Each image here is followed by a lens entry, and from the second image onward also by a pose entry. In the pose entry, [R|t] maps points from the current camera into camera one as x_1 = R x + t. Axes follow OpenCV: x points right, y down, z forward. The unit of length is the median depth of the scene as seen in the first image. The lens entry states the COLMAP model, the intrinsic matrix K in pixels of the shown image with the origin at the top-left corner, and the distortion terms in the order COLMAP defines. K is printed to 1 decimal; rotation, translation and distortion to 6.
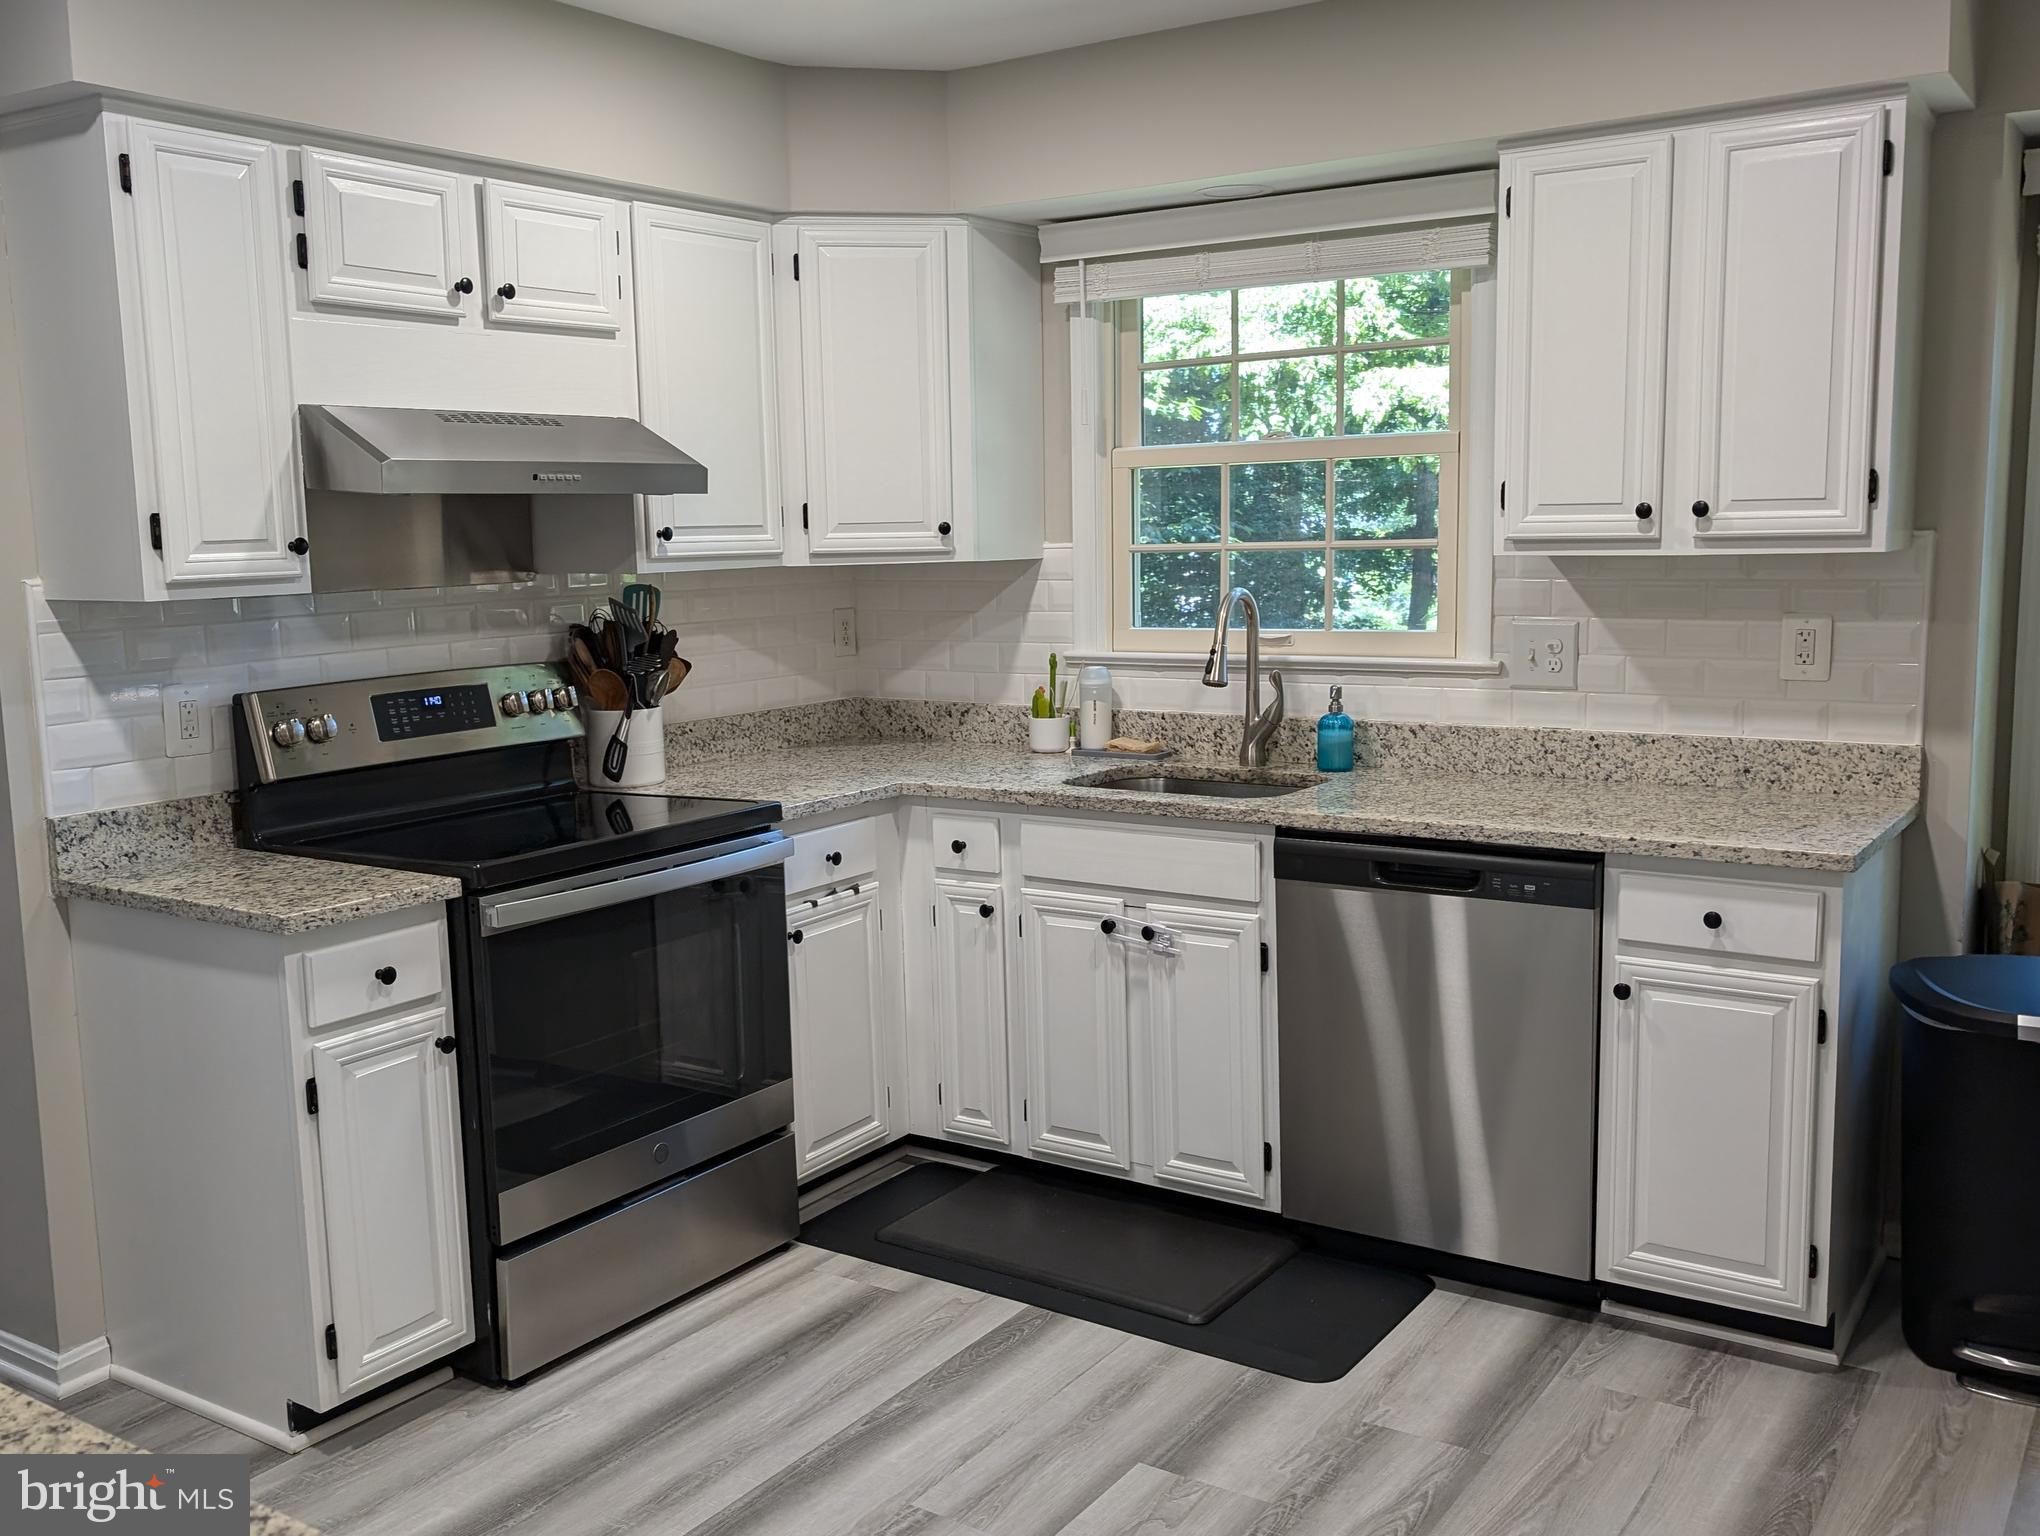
lens RADIAL K [[1864.8, 0, 958.1], [0, 1864.8, 769.2], [0, 0, 1]] dist [-0.000127, 0.000000]
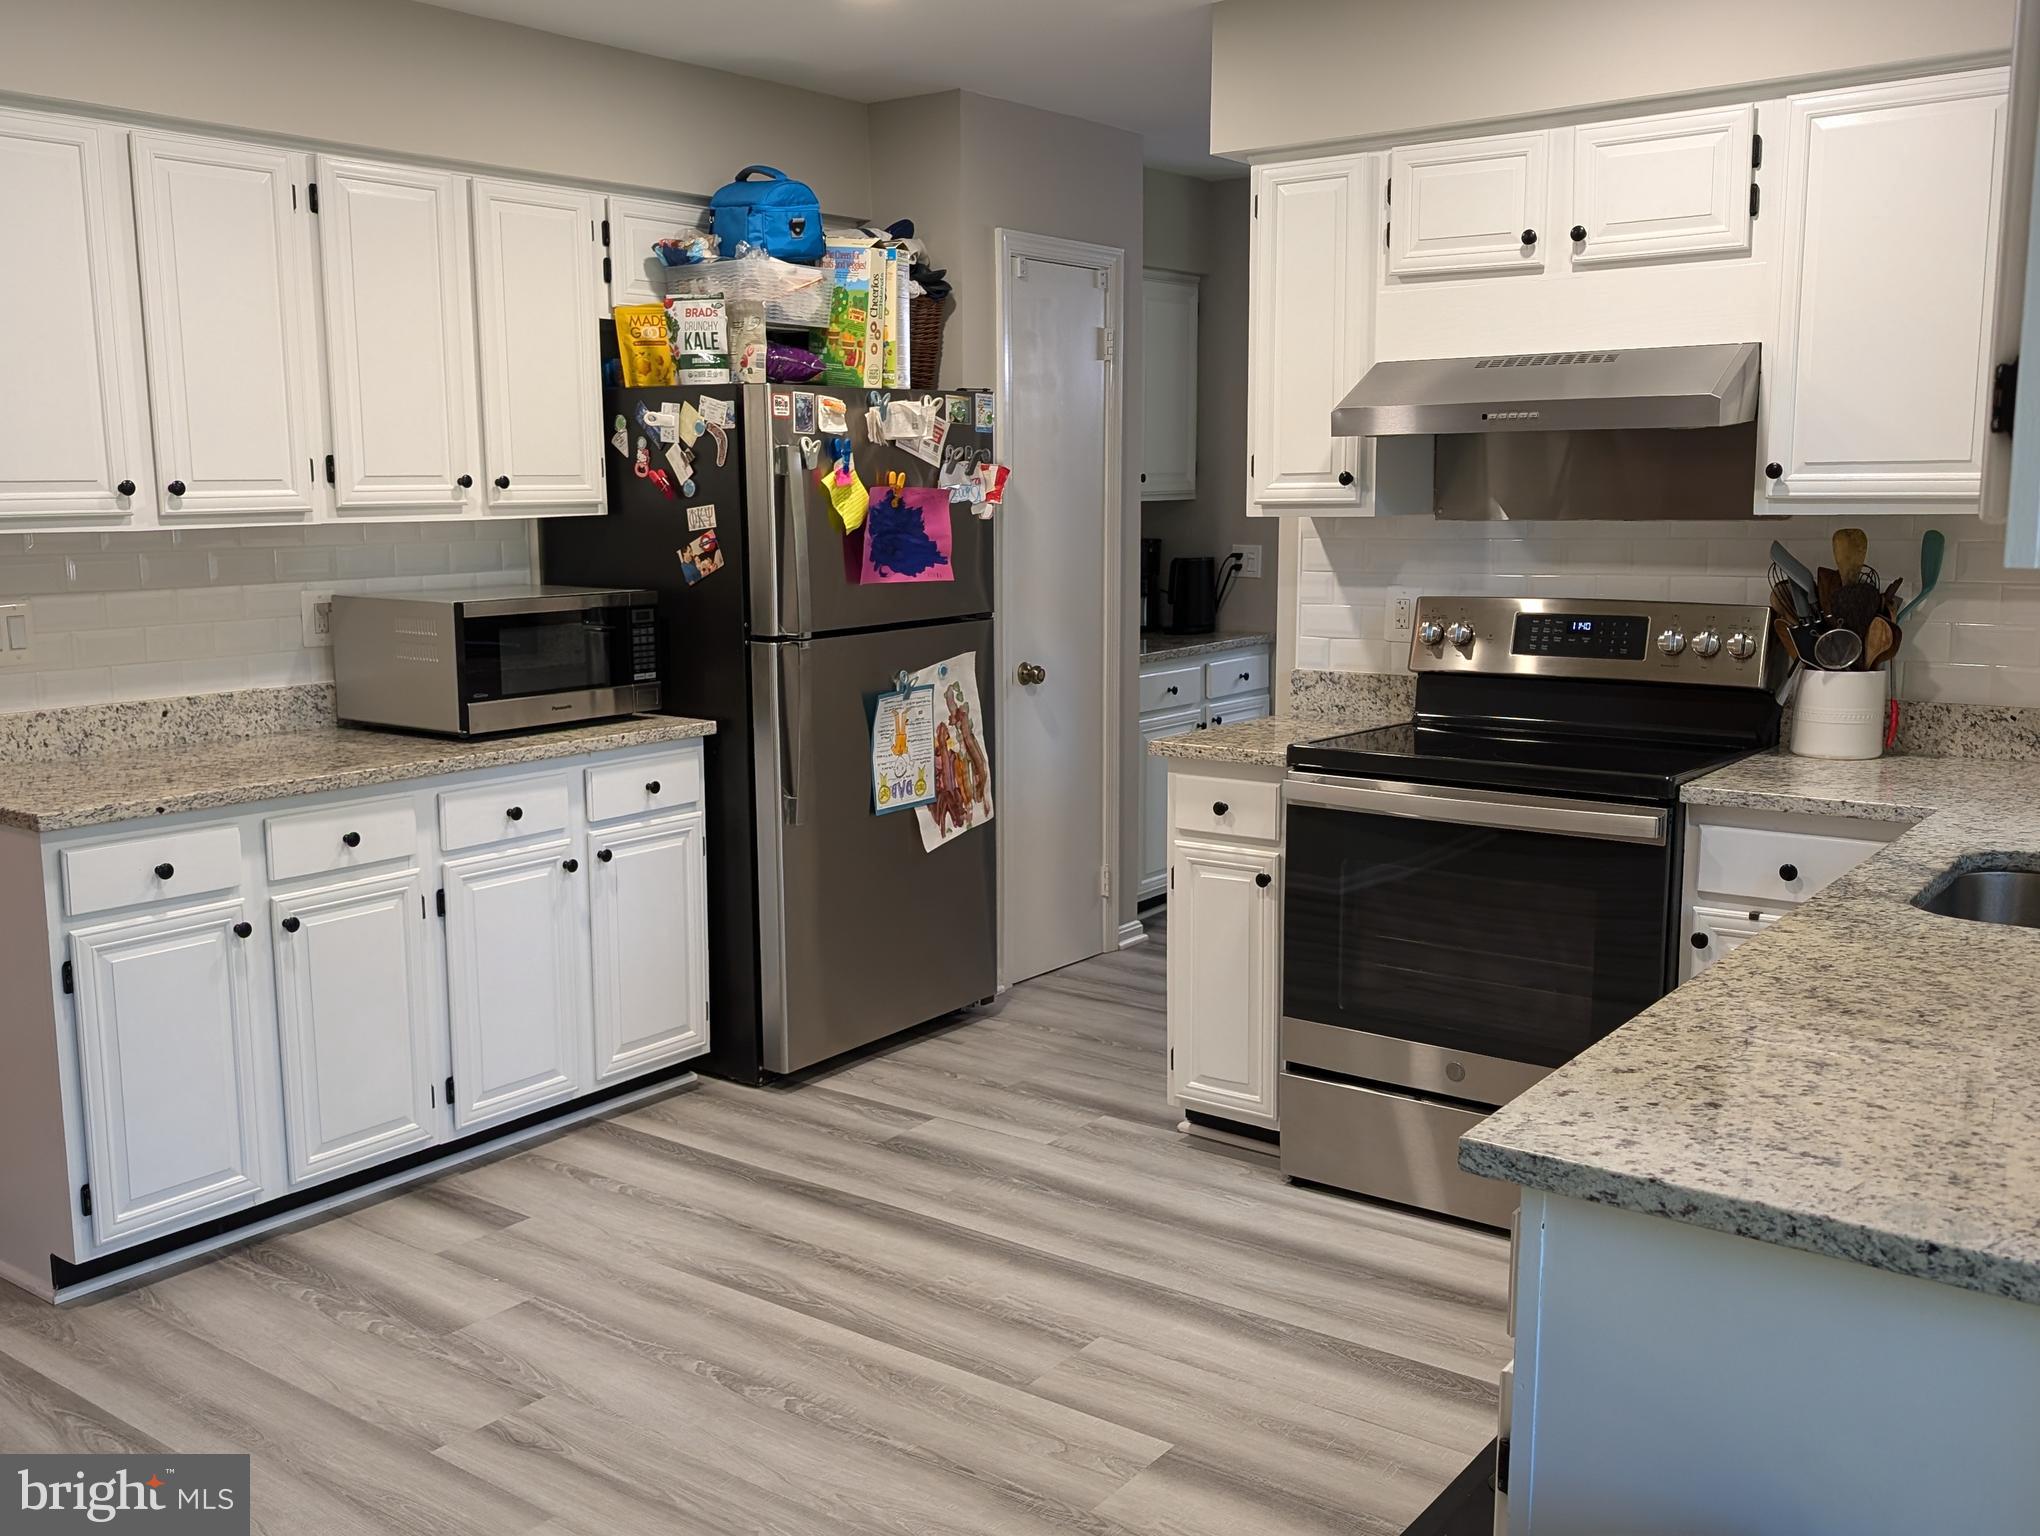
lens RADIAL K [[1864.8, 0, 1016.8], [0, 1864.8, 770.1], [0, 0, 1]] dist [-0.000127, 0.000000]
pose [[-0.045141, 0.175404, -0.983461, 0.905403], [-0.118800, 0.976536, 0.179621, -0.124629], [0.991892, 0.124943, -0.023244, 0.815130]]
